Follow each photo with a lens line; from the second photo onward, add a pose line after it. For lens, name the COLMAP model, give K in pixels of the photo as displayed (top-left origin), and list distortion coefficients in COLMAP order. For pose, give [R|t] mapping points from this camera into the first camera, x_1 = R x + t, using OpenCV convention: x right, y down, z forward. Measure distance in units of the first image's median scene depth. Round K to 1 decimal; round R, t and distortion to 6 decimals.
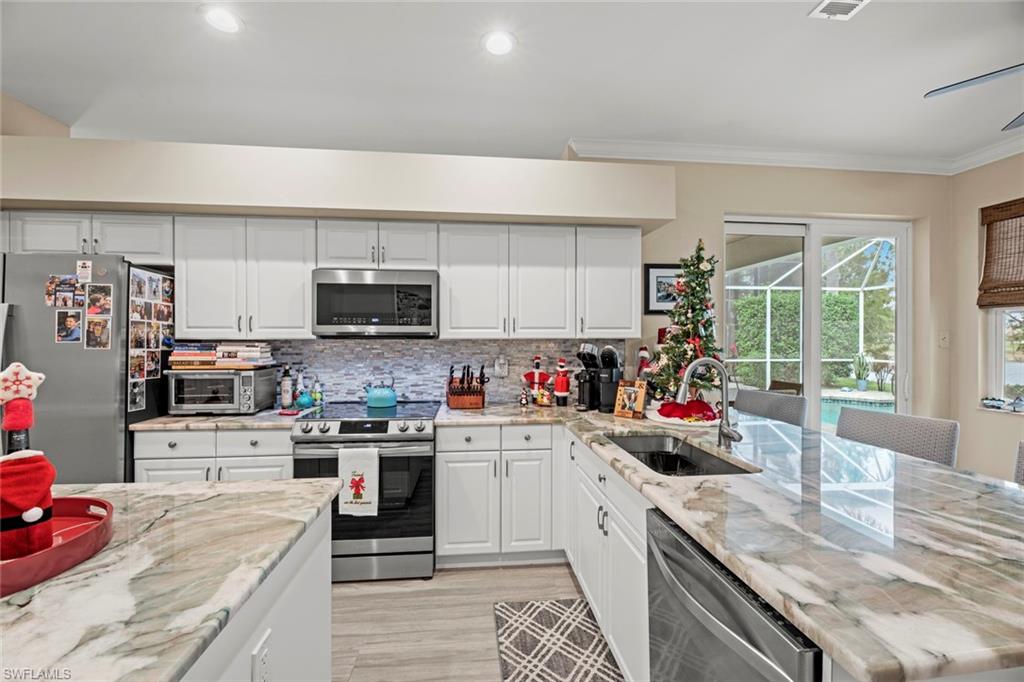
lens RADIAL K [[414.5, 0, 510.4], [0, 414.5, 339.4], [0, 0, 1]] dist [0.001151, -0.003248]
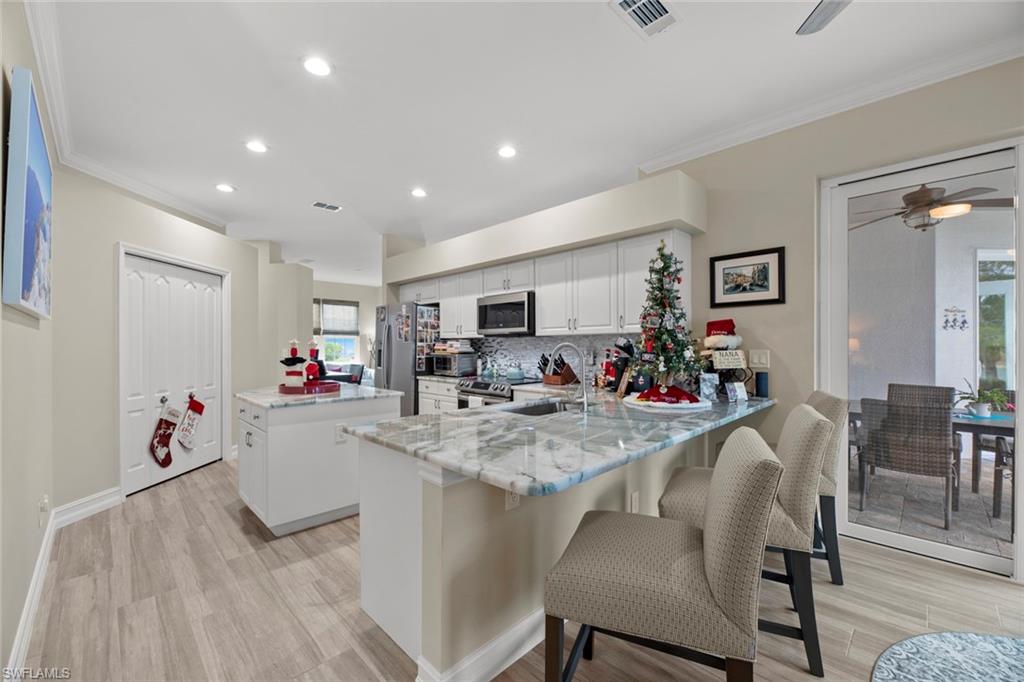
lens RADIAL K [[414.5, 0, 510.4], [0, 414.5, 346.2], [0, 0, 1]] dist [0.001151, -0.003248]
pose [[0.627329, -0.001313, -0.778753, 1.021718], [0.002664, 0.999996, 0.000460, 0.038324], [0.778750, -0.002364, 0.627330, -0.010791]]
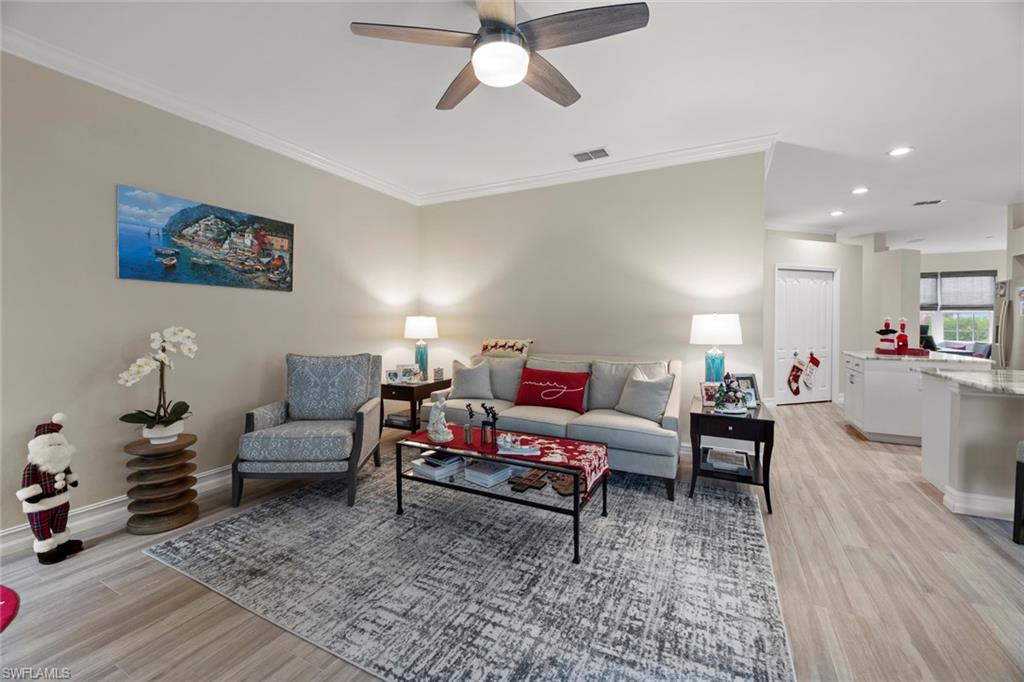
lens RADIAL K [[414.5, 0, 506.0], [0, 414.5, 327.1], [0, 0, 1]] dist [0.001151, -0.003248]
pose [[-0.552935, 0.008686, -0.833179, 2.104110], [-0.002739, 0.999921, 0.012242, 0.043814], [0.833220, 0.009051, -0.552868, -0.125985]]
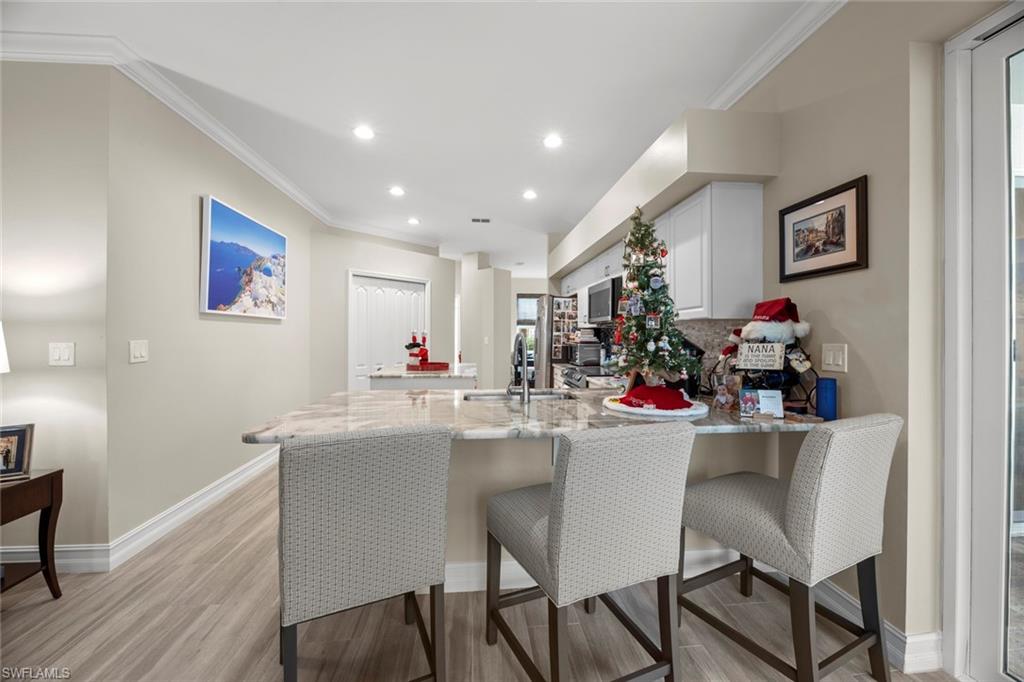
lens RADIAL K [[414.5, 0, 510.8], [0, 414.5, 333.0], [0, 0, 1]] dist [0.001151, -0.003248]
pose [[-0.012669, -0.006423, -0.999899, 1.310603], [-0.004403, 0.999970, -0.006368, 0.039409], [0.999910, 0.004322, -0.012697, 0.705627]]
